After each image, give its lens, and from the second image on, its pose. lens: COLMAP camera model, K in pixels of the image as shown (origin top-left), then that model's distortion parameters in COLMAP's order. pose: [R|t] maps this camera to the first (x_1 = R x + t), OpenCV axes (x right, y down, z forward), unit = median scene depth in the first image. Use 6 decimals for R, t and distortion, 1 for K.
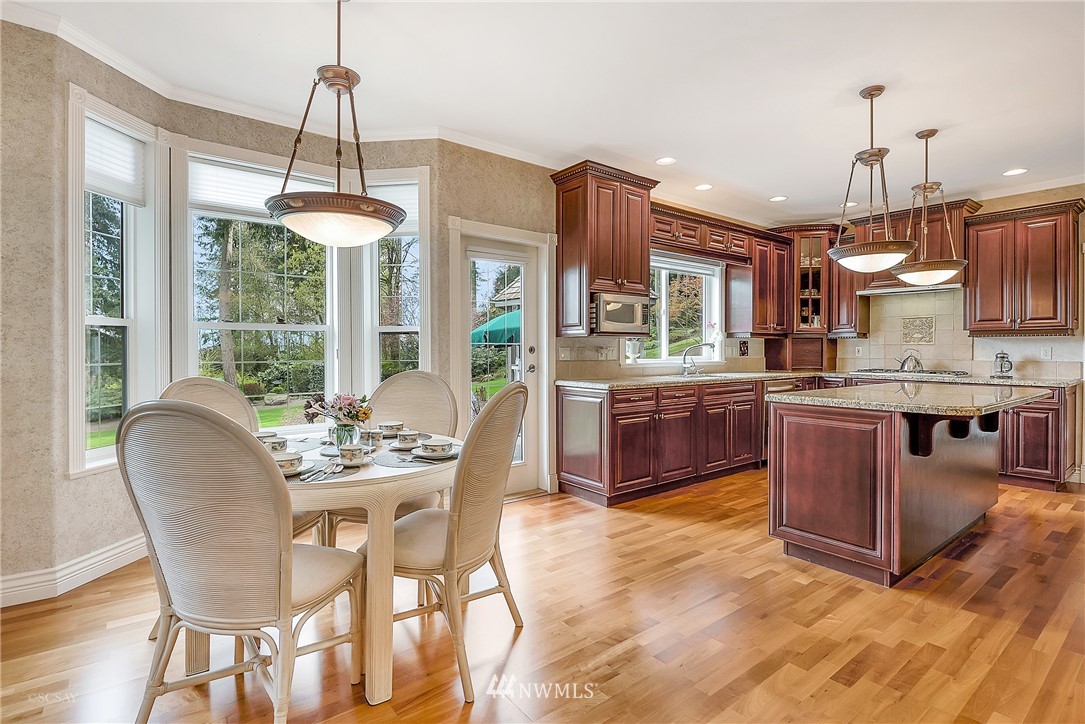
lens RADIAL K [[520.5, 0, 544.6], [0, 520.5, 353.1], [0, 0, 1]] dist [-0.000517, -0.000999]
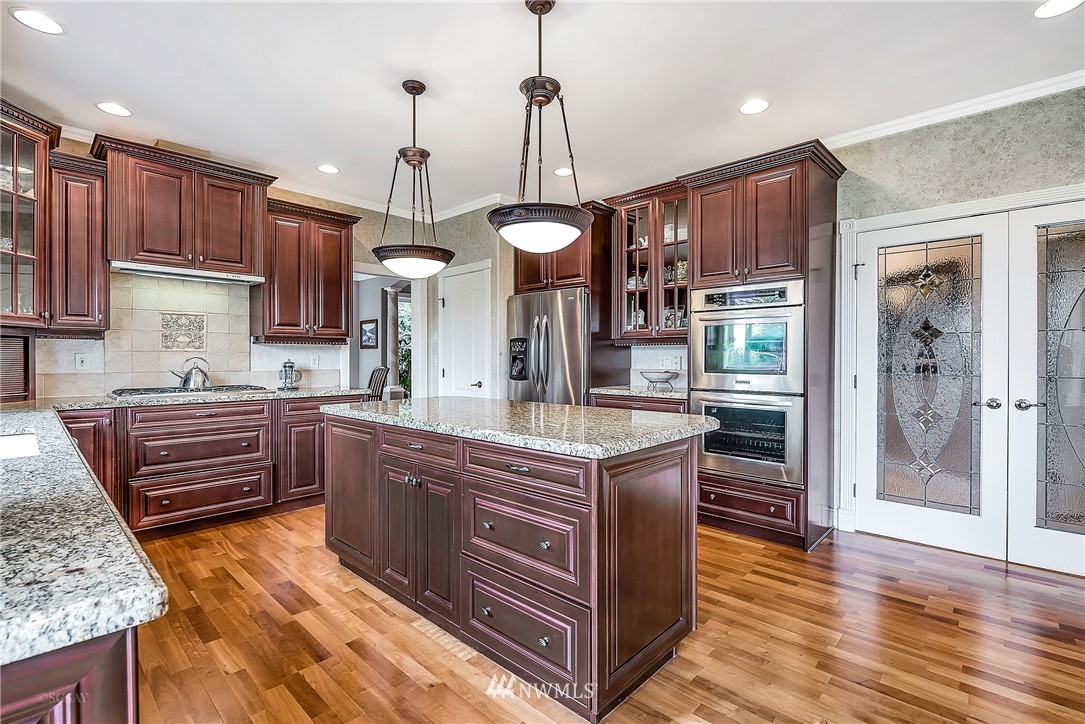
lens RADIAL K [[500.5, 0, 542.5], [0, 500.5, 362.0], [0, 0, 1]] dist [0.016546, -0.000149]
pose [[-0.146390, -0.021186, 0.989000, -0.052422], [0.002172, 0.999761, 0.021739, -0.018017], [-0.989225, 0.005331, -0.146309, 0.693351]]
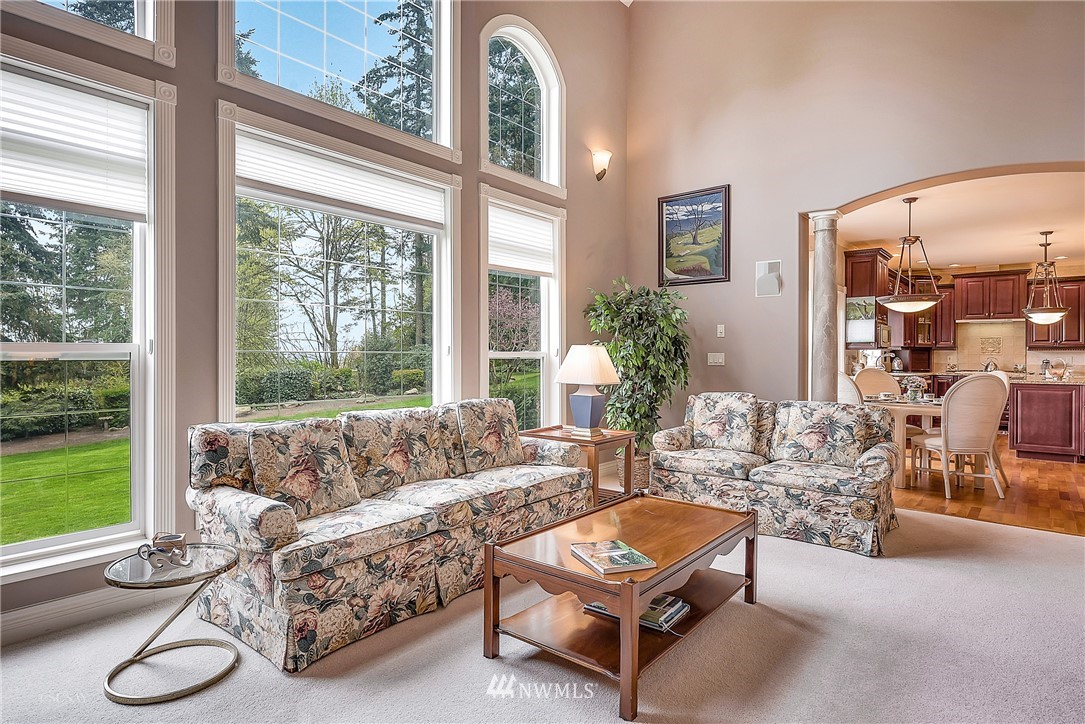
lens RADIAL K [[584.2, 0, 540.3], [0, 584.2, 356.0], [0, 0, 1]] dist [0.003374, 0.000651]
pose [[0.979500, 0.002785, 0.201425, -1.140882], [-0.001406, 0.999975, -0.006989, 0.002349], [-0.201440, 0.006563, 0.979479, -0.552045]]
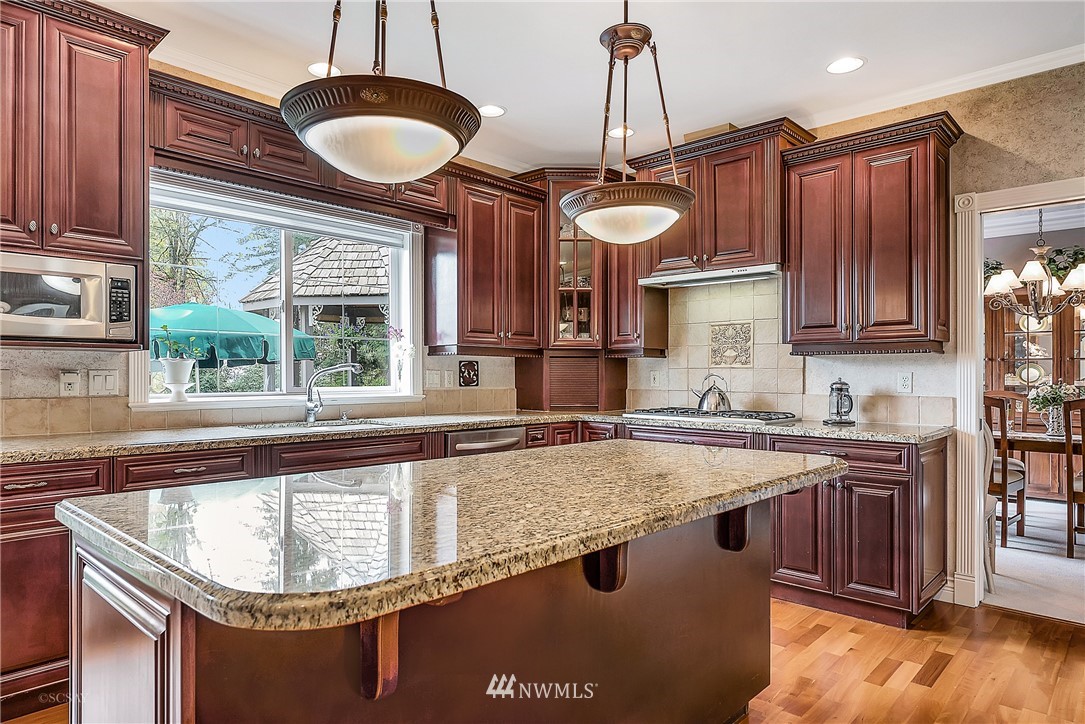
lens RADIAL K [[654.9, 0, 523.9], [0, 654.9, 373.8], [0, 0, 1]] dist [0.004294, 0.000541]
pose [[0.989867, 0.002598, 0.141975, 0.418607], [-0.001359, 0.999960, -0.008826, -0.002700], [-0.141993, 0.008543, 0.989831, 0.312627]]
